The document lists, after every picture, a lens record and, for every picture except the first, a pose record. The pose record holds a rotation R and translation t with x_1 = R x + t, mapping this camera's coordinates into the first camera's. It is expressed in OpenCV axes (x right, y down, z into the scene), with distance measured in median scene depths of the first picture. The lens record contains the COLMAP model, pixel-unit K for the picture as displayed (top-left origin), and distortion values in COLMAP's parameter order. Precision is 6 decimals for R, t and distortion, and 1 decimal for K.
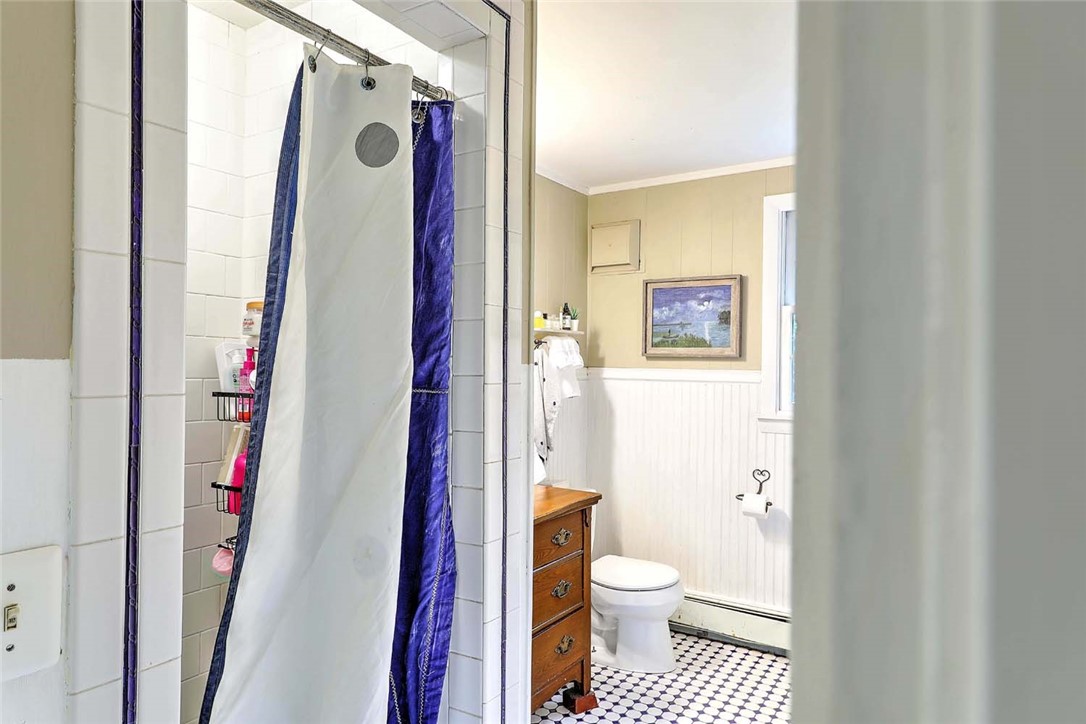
lens RADIAL K [[683.1, 0, 542.9], [0, 683.1, 362.7], [0, 0, 1]] dist [0.005584, 0.000976]
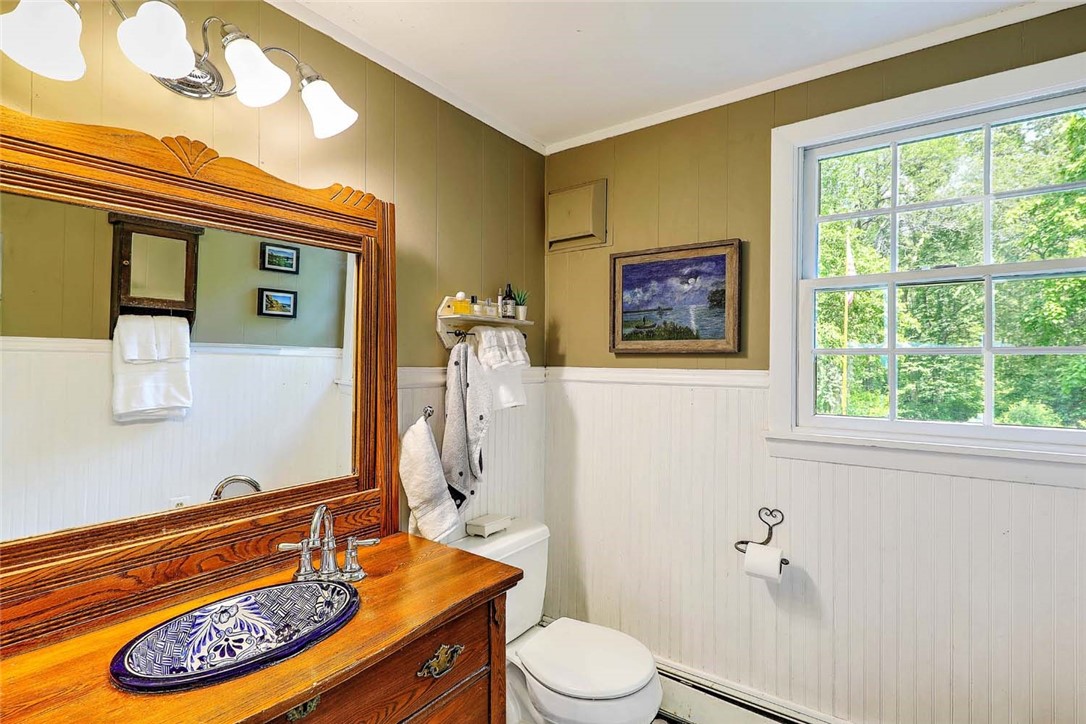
lens RADIAL K [[511.4, 0, 543.9], [0, 511.4, 359.4], [0, 0, 1]] dist [-0.002161, -0.000734]
pose [[0.998313, -0.007472, -0.057572, 0.108127], [0.007537, 0.999971, 0.000912, -0.002417], [0.057563, -0.001345, 0.998341, 0.429344]]
